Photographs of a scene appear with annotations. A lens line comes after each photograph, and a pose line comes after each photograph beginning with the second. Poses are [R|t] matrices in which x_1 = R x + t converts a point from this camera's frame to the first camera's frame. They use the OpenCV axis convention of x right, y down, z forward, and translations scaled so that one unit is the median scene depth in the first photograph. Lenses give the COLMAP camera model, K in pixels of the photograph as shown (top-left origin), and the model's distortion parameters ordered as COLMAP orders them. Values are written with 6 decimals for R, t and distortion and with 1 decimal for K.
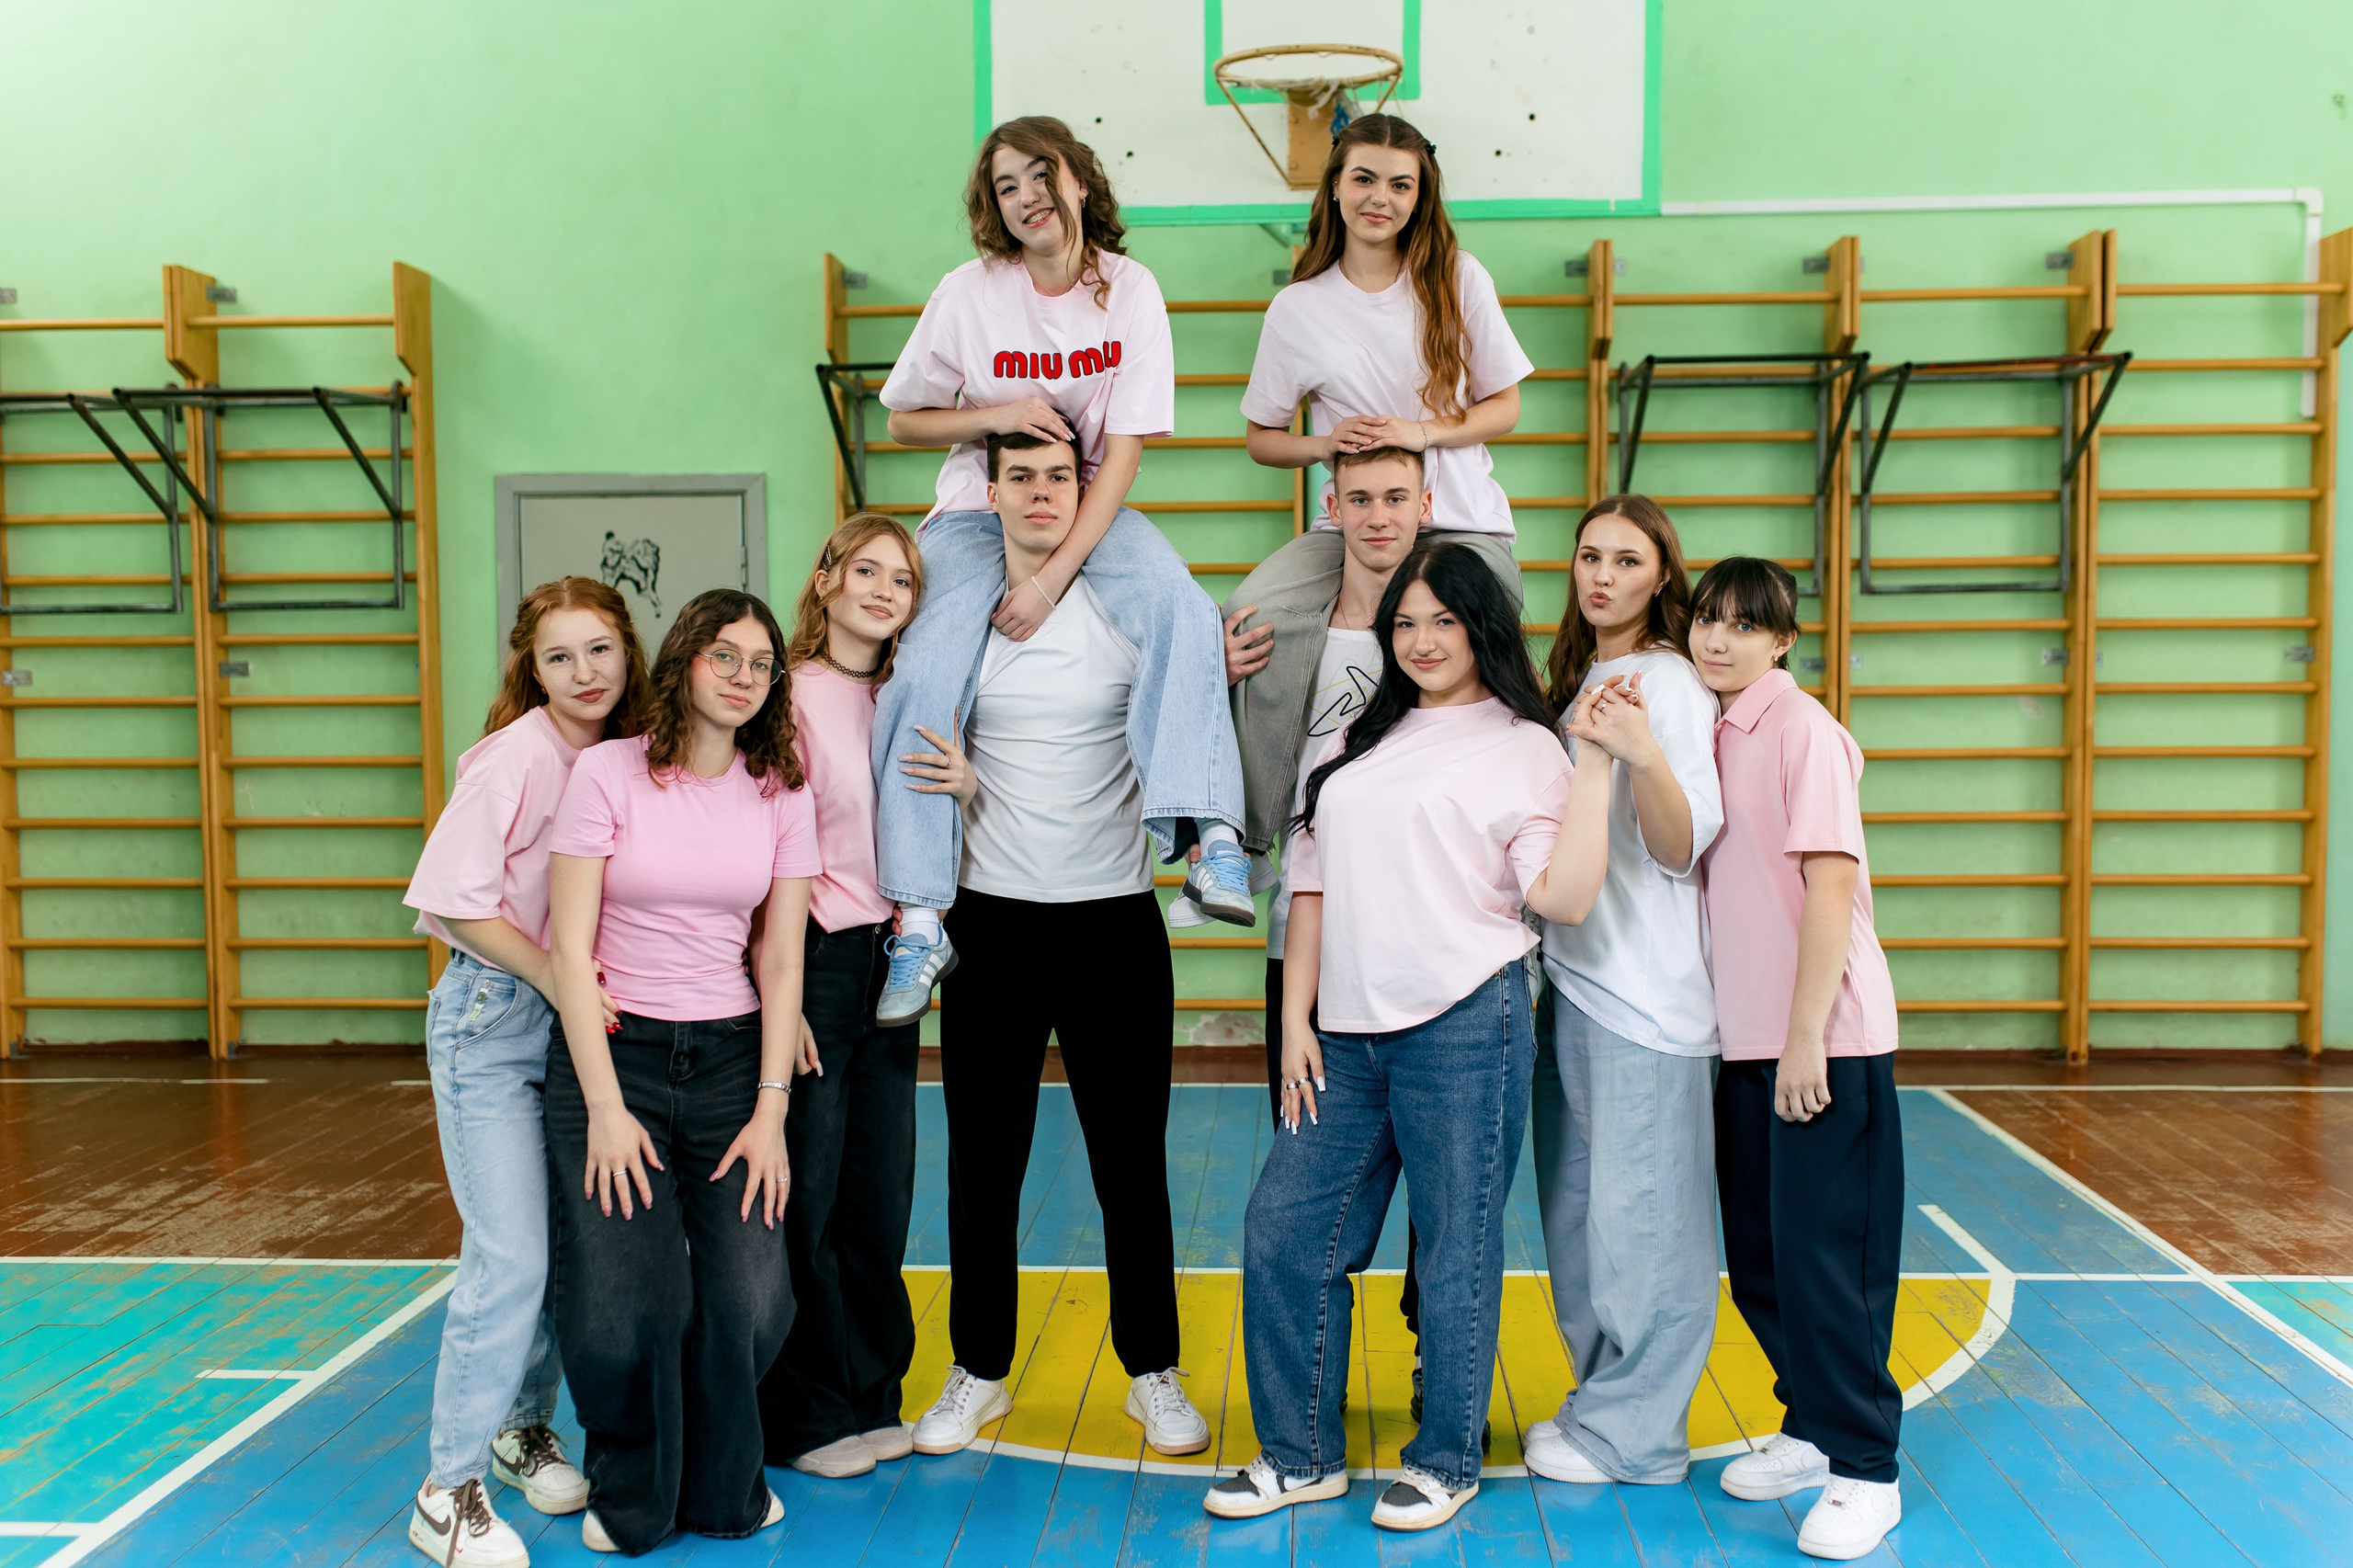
lens RADIAL K [[2256.8, 0, 1186.9], [0, 2256.8, 811.5], [0, 0, 1]] dist [-0.001429, 0.001293]
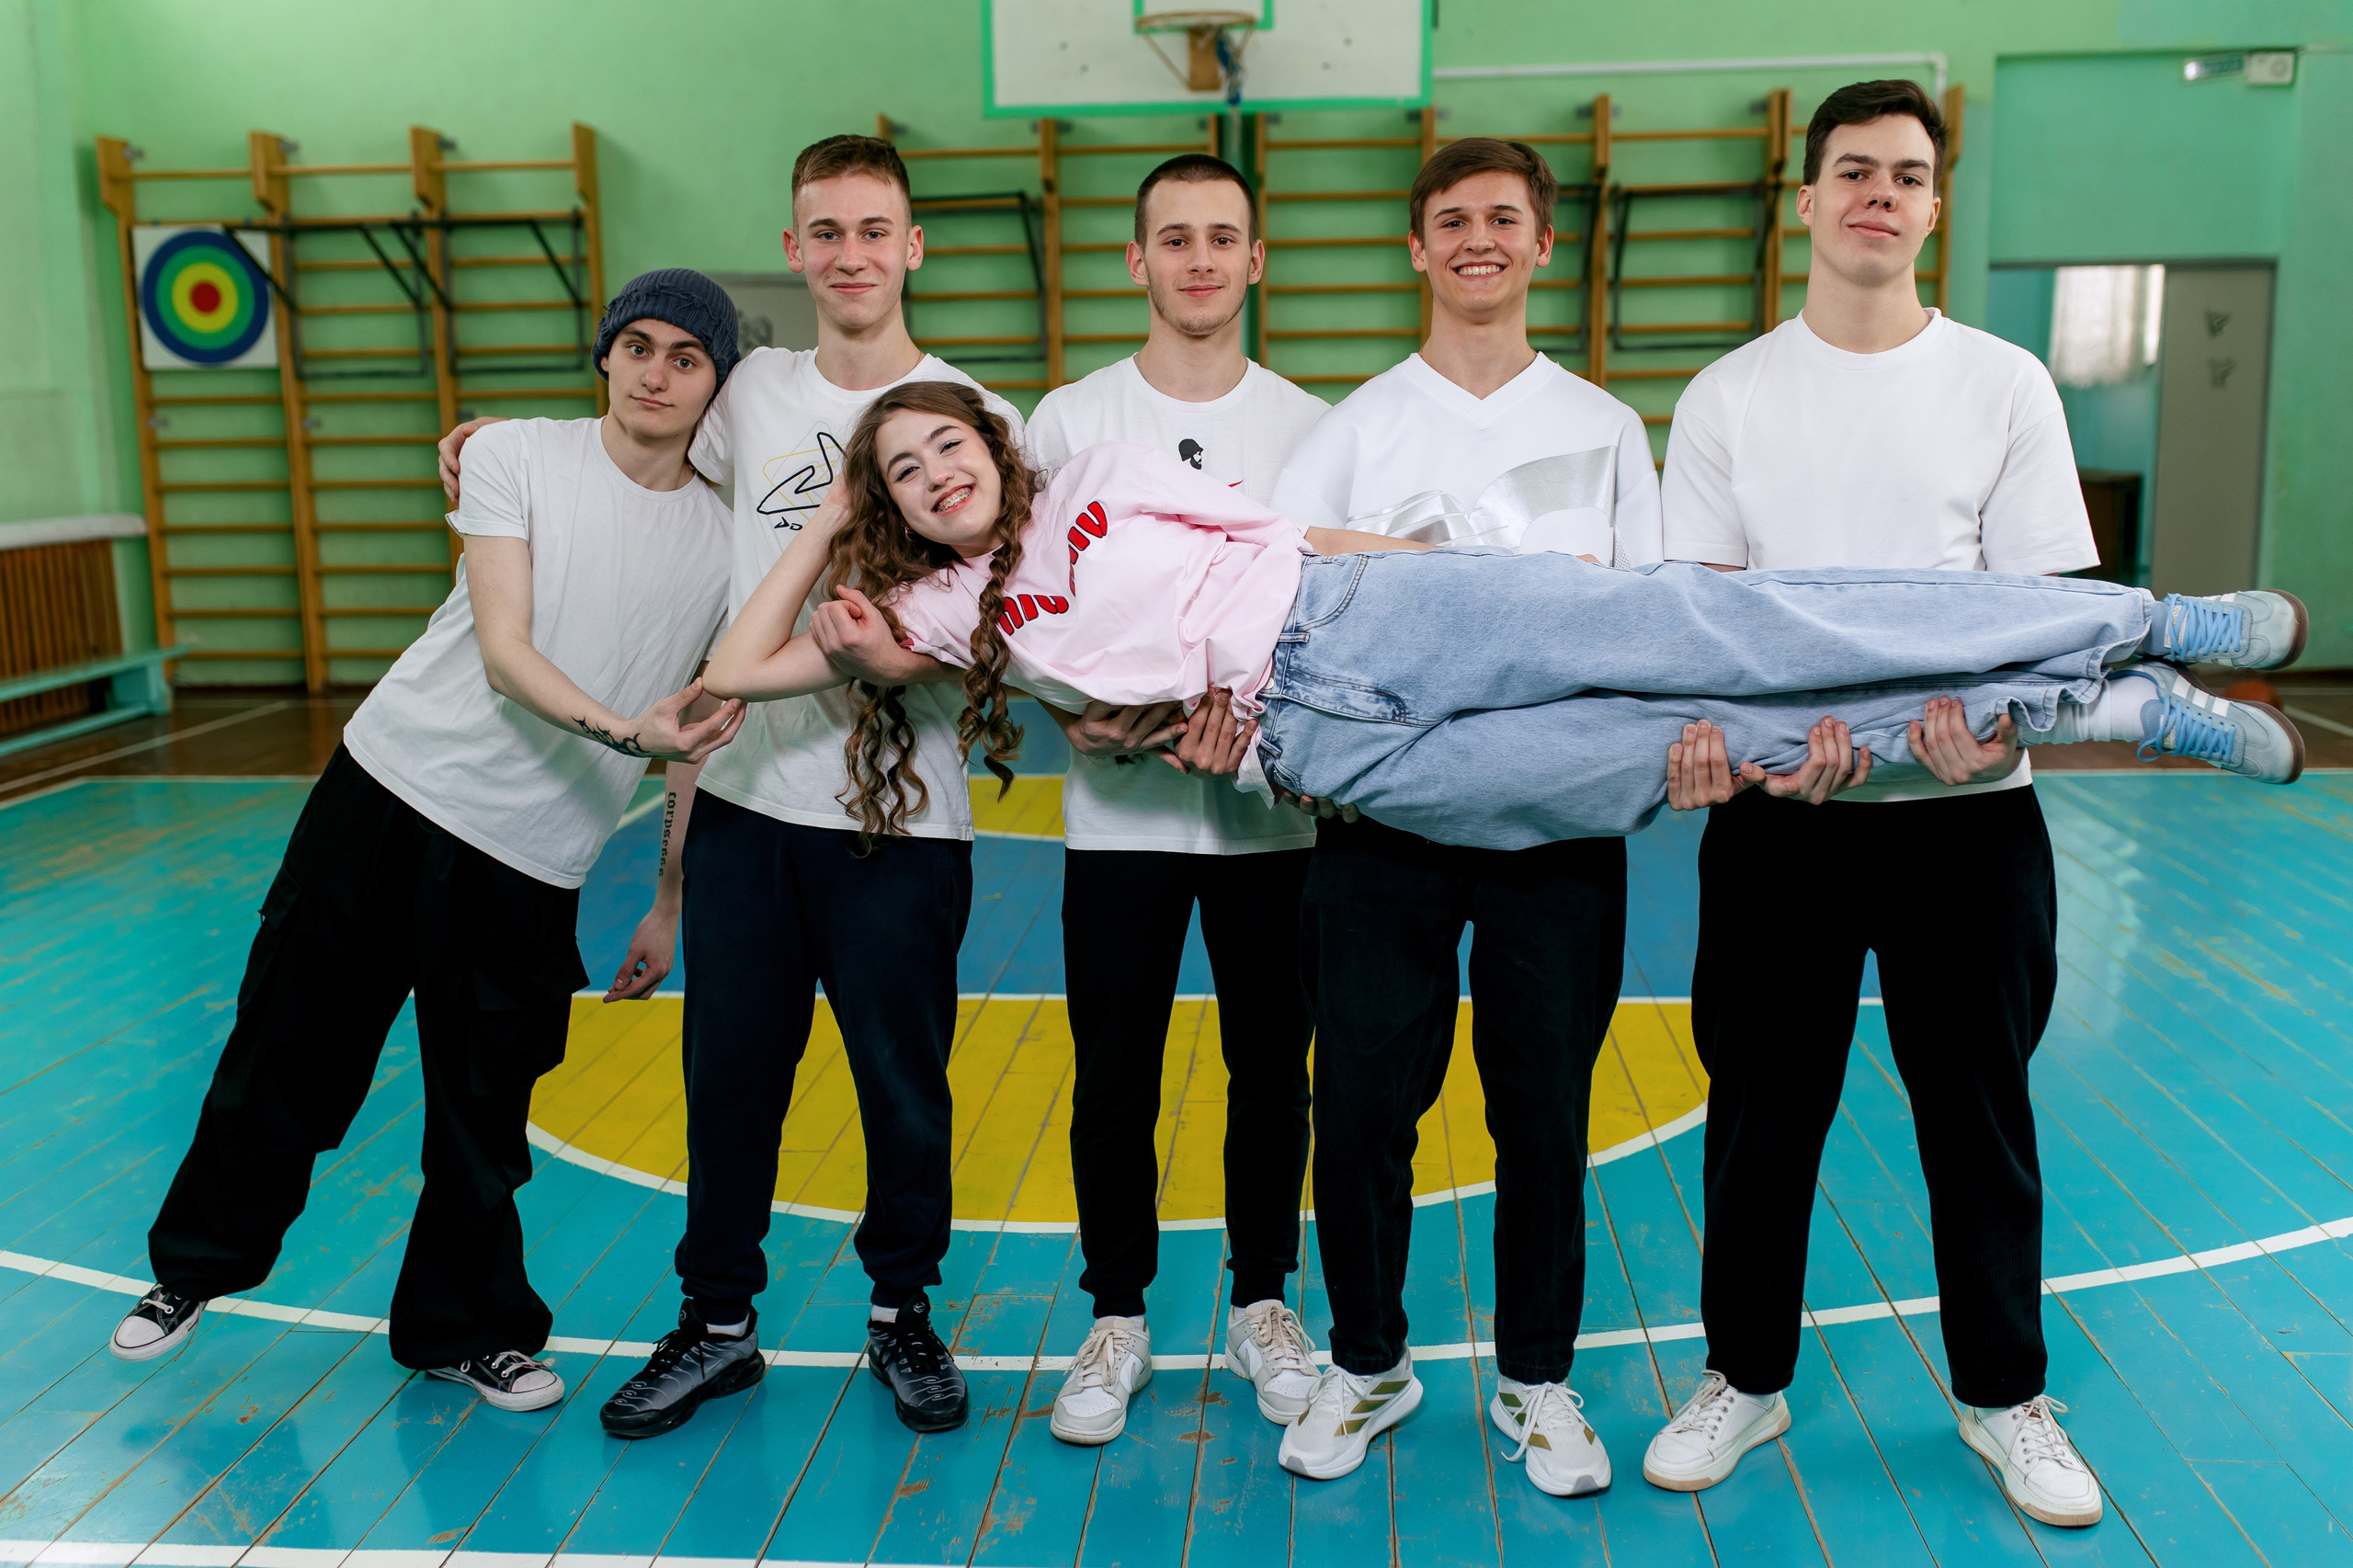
lens RADIAL K [[2292.6, 0, 1176.5], [0, 2292.6, 784.0], [0, 0, 1]] dist [-0.002646, -0.001210]
pose [[0.999820, -0.007130, -0.017570, 0.048408], [0.008932, 0.994463, 0.104707, 0.021288], [0.016726, -0.104845, 0.994348, -0.468606]]
